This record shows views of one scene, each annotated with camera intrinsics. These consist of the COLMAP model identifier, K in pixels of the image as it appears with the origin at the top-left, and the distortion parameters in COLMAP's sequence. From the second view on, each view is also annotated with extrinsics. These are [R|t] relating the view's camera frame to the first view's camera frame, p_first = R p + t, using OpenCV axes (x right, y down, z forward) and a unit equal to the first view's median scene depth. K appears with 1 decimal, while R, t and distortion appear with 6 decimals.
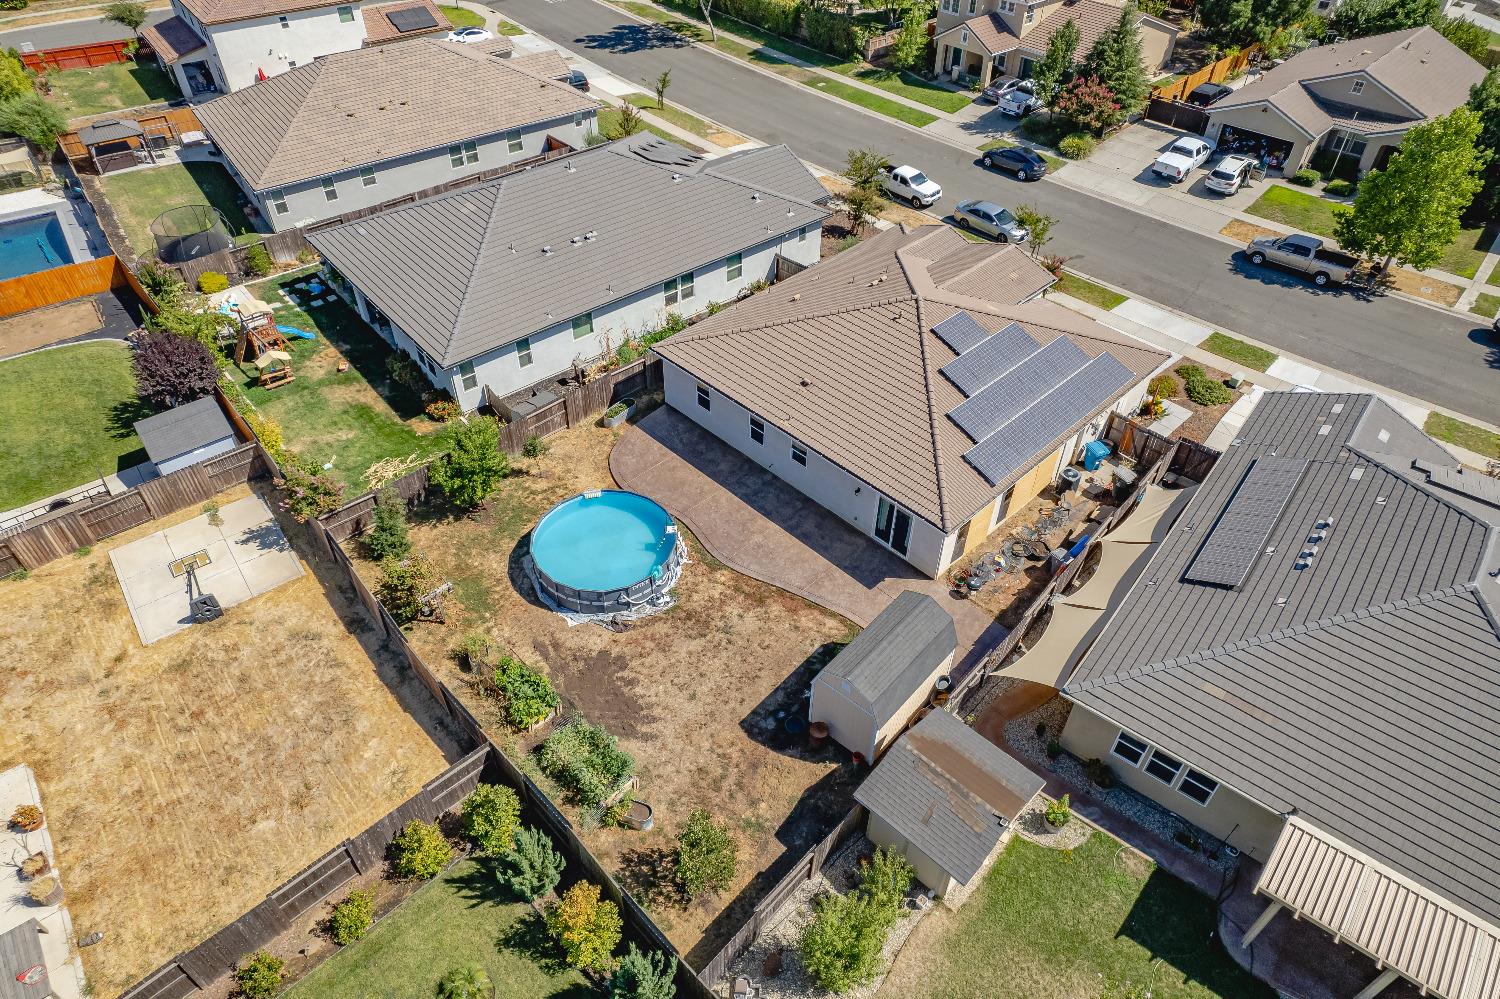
lens RADIAL K [[962.2, 0, 740.8], [0, 962.2, 504.2], [0, 0, 1]] dist [-0.071566, 0.058007]
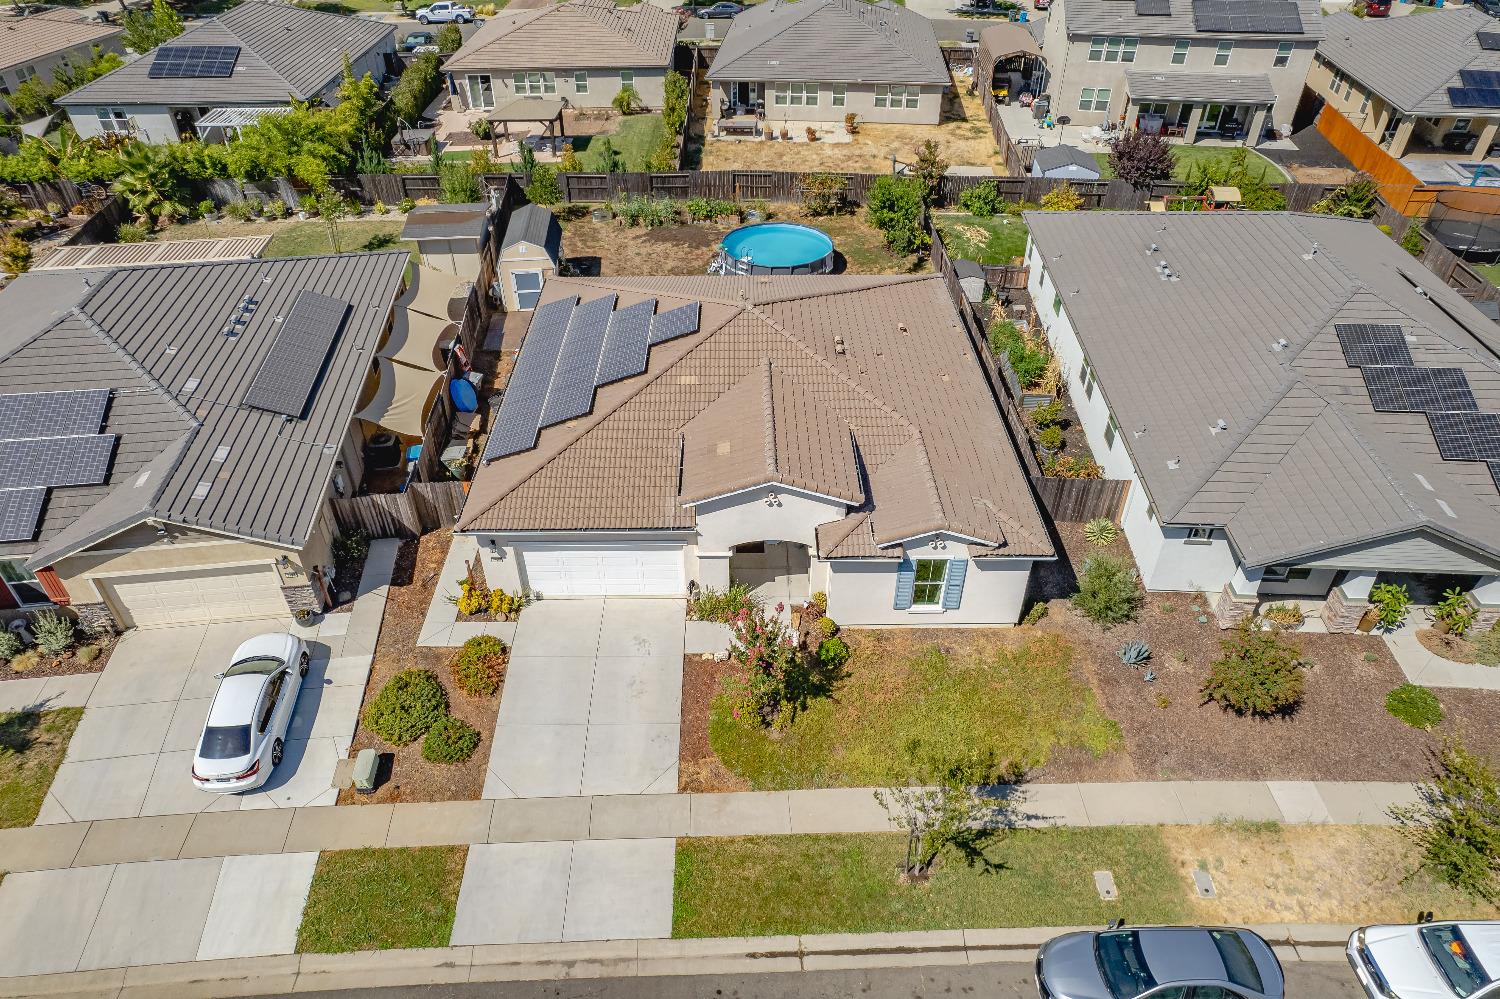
lens RADIAL K [[962.2, 0, 746.0], [0, 962.2, 507.2], [0, 0, 1]] dist [-0.071566, 0.058007]
pose [[-0.686615, 0.451201, -0.570068, 0.641315], [-0.484781, 0.300205, 0.821501, -0.736490], [0.541800, 0.840413, 0.012608, 1.030996]]
